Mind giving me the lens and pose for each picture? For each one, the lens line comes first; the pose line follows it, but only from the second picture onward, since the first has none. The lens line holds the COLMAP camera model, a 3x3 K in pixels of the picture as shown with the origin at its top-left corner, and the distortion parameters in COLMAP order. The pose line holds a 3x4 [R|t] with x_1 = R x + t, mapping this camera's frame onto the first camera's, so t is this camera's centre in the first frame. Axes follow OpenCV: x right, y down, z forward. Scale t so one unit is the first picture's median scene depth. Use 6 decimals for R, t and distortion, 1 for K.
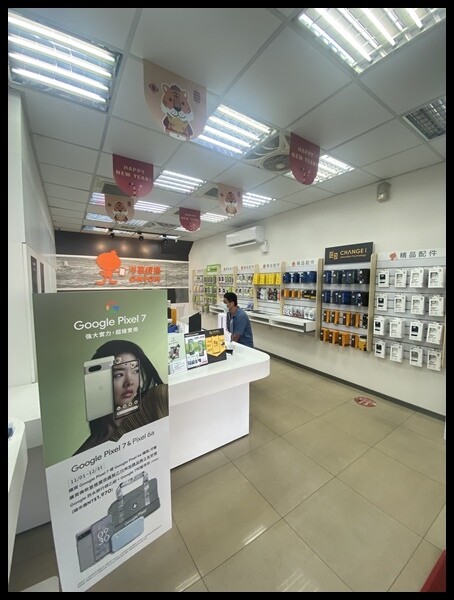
lens RADIAL K [[240.4, 0, 226.3], [0, 240.4, 300.0], [0, 0, 1]] dist [-0.022340, -0.000252]
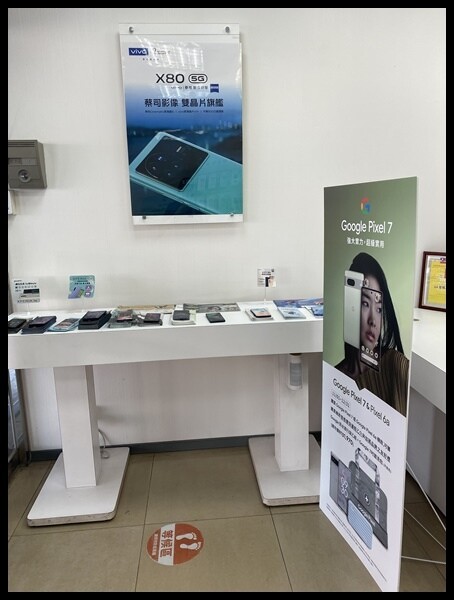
lens RADIAL K [[464.9, 0, 227.4], [0, 464.9, 301.4], [0, 0, 1]] dist [0.020279, -0.036155]
pose [[-0.478415, 0.194542, -0.856313, 0.738429], [-0.035742, 0.970029, 0.240345, -0.010070], [0.877406, 0.145591, -0.457123, 0.995528]]
